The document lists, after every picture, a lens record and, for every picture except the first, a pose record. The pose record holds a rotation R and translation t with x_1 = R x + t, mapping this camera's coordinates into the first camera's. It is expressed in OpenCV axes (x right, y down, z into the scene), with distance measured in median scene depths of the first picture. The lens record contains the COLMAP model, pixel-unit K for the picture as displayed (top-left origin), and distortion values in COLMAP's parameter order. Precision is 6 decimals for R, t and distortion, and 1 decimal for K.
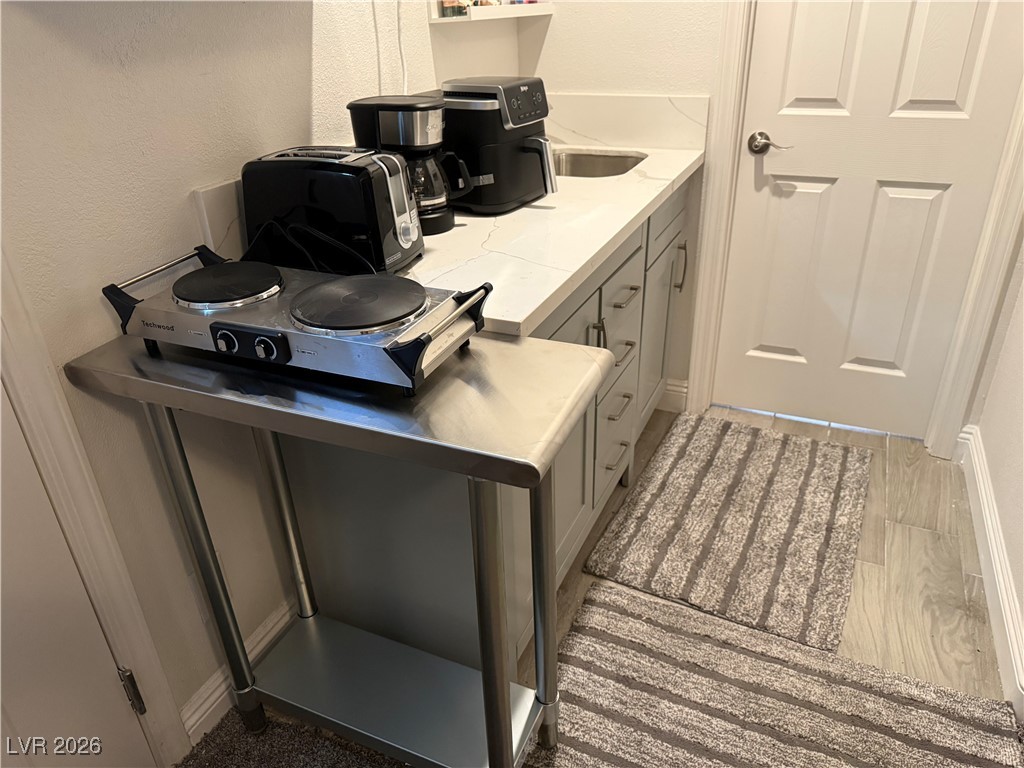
lens RADIAL K [[723.6, 0, 510.2], [0, 723.6, 392.7], [0, 0, 1]] dist [0.079255, -0.108977]
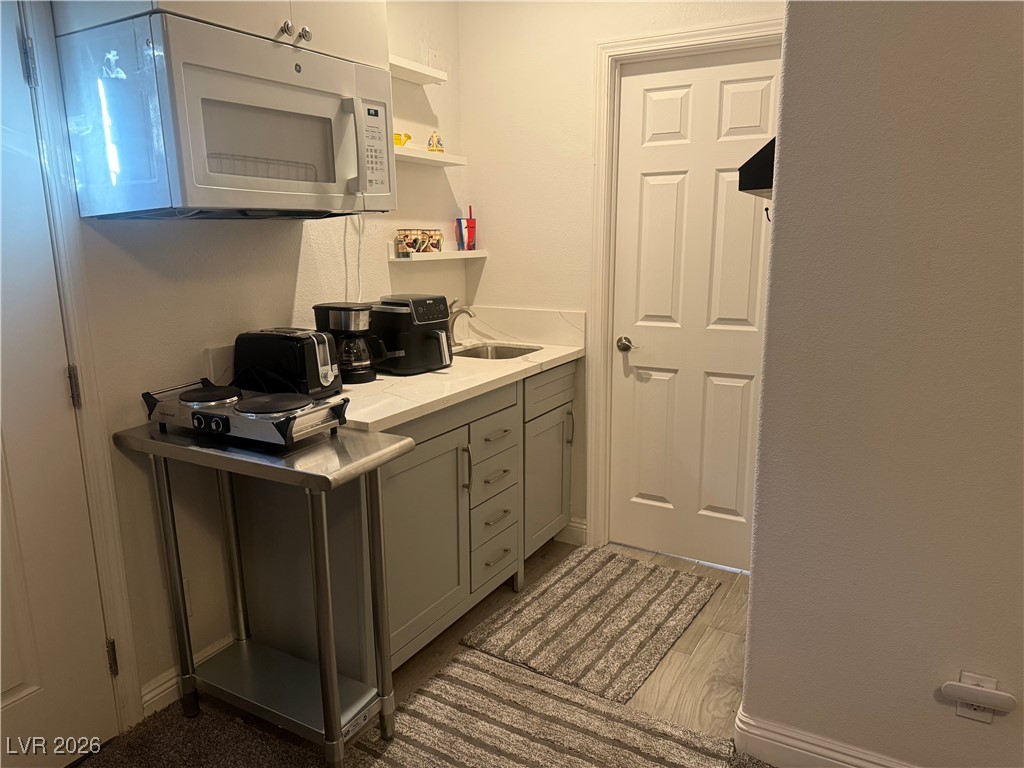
lens RADIAL K [[723.6, 0, 510.4], [0, 723.6, 392.4], [0, 0, 1]] dist [0.079255, -0.108977]
pose [[0.994912, 0.045809, -0.089727, 0.328734], [-0.068250, 0.961598, -0.265841, 0.175994], [0.074103, 0.270612, 0.959832, -0.431888]]
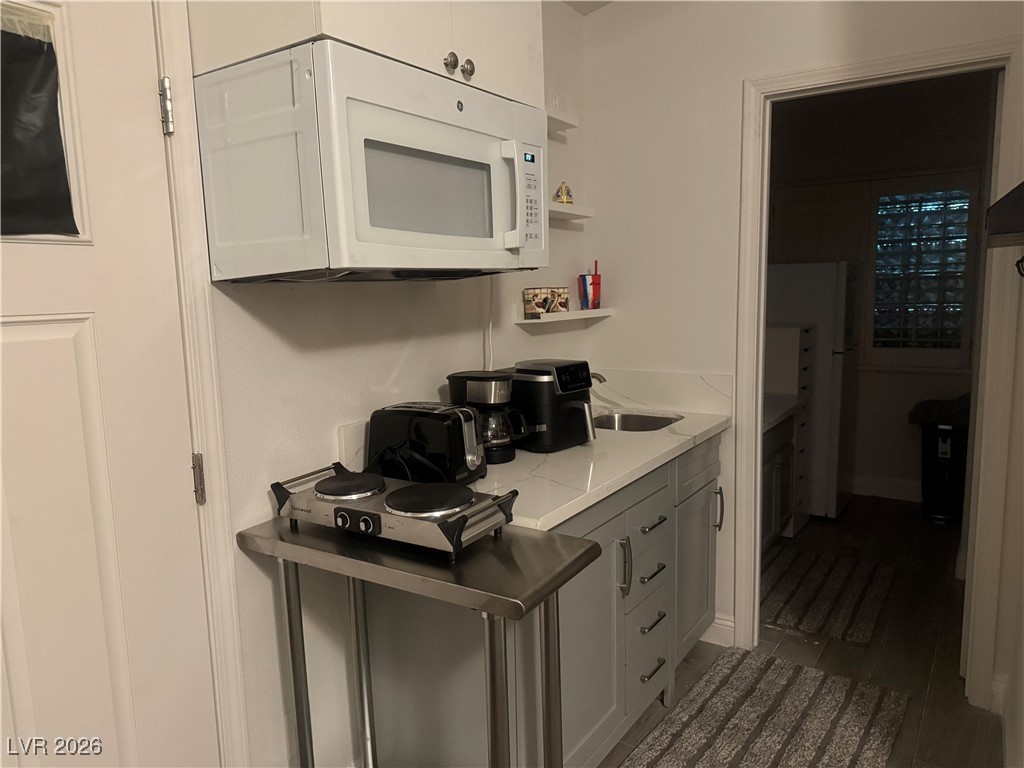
lens RADIAL K [[723.6, 0, 511.9], [0, 723.6, 389.5], [0, 0, 1]] dist [0.079255, -0.108977]
pose [[0.987647, 0.030191, -0.153761, 0.112870], [-0.080932, 0.938534, -0.335566, 0.093891], [0.134179, 0.343864, 0.929383, -0.278103]]
